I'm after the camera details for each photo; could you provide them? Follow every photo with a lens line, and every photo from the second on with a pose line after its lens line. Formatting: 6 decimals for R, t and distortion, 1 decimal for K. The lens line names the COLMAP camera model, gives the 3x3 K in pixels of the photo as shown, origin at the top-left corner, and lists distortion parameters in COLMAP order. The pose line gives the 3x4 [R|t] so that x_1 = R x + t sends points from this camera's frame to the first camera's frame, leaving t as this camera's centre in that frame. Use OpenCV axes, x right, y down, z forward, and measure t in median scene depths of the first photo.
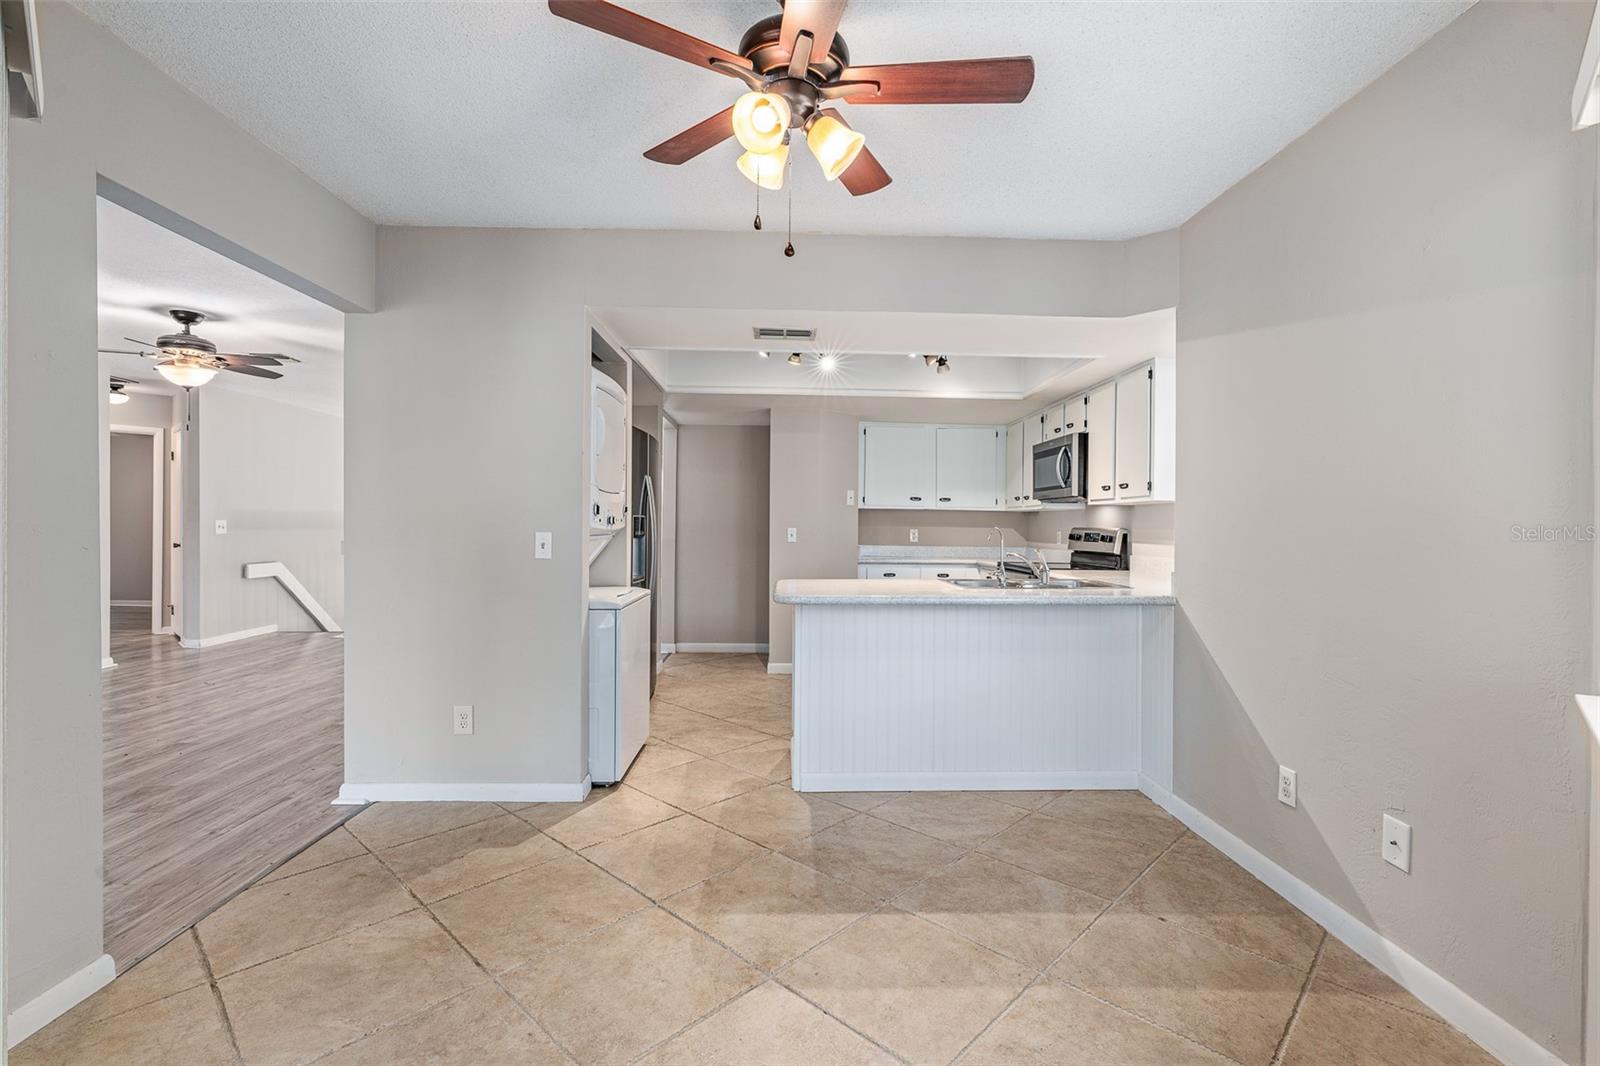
lens RADIAL K [[718.1, 0, 800.8], [0, 718.1, 526.6], [0, 0, 1]] dist [-0.005307, 0.000795]
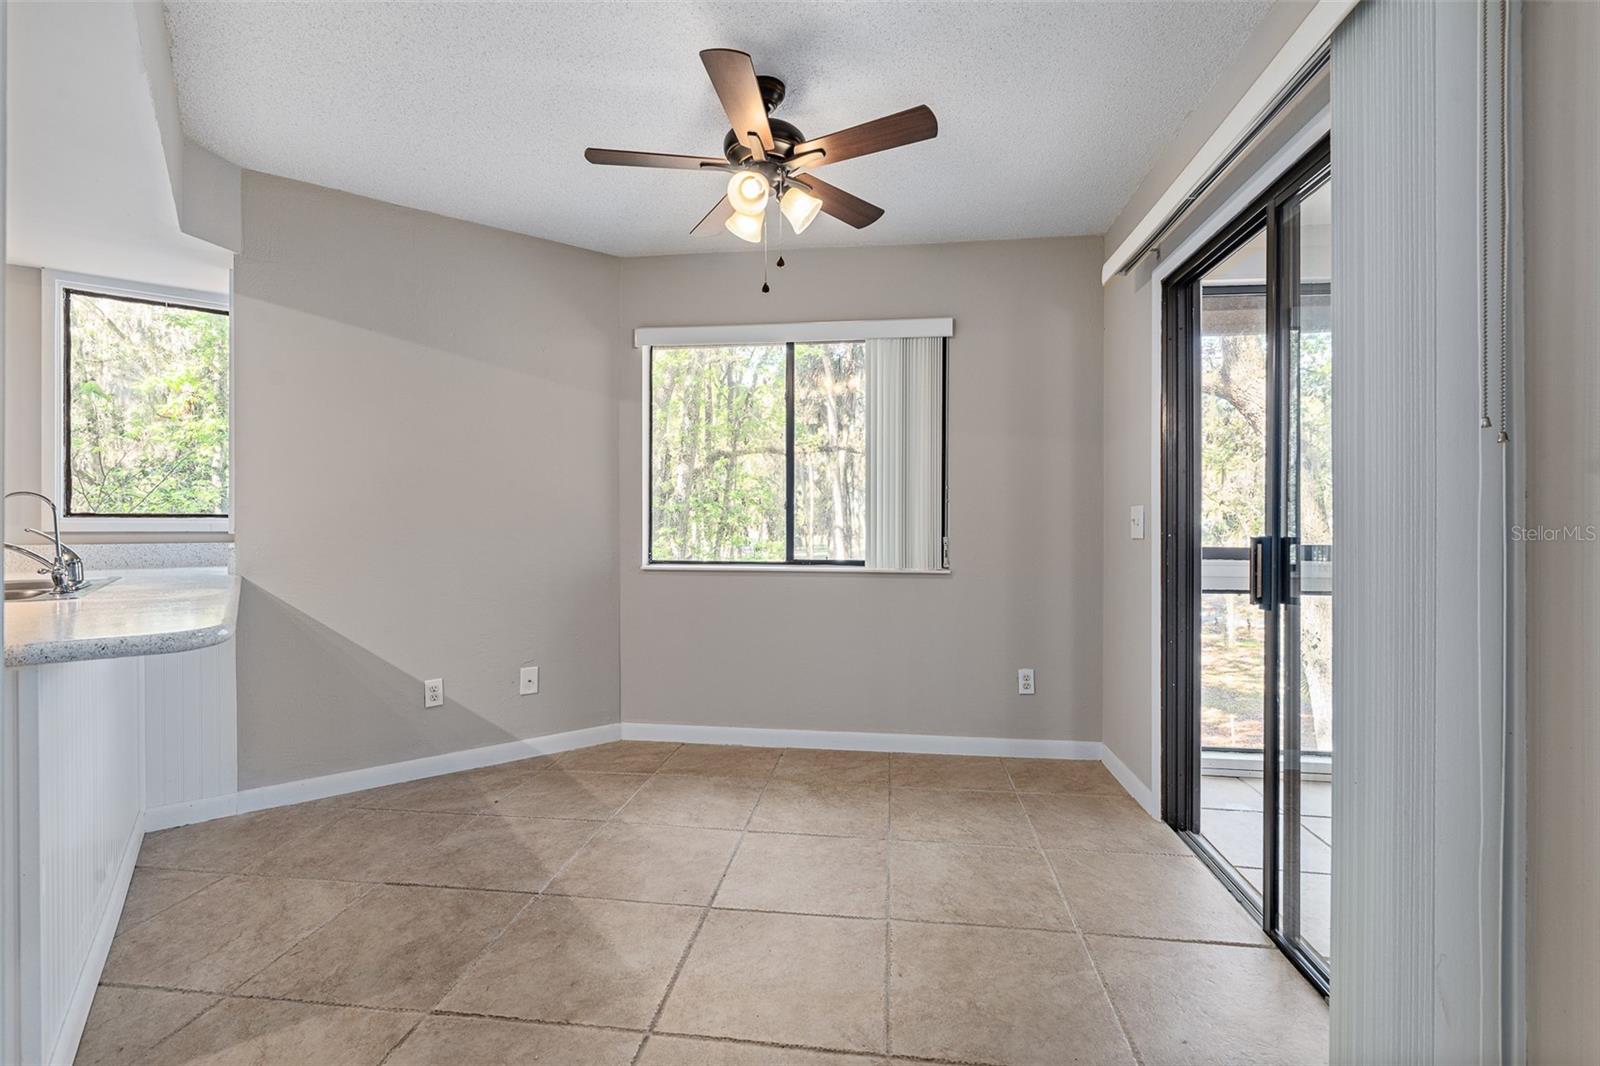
lens RADIAL K [[726.3, 0, 794.4], [0, 726.3, 523.7], [0, 0, 1]] dist [-0.005668, 0.000450]
pose [[-0.594157, -0.011488, 0.804267, -0.594131], [-0.004983, 0.999931, 0.010601, 0.018967], [-0.804333, 0.002291, -0.594174, 0.919887]]
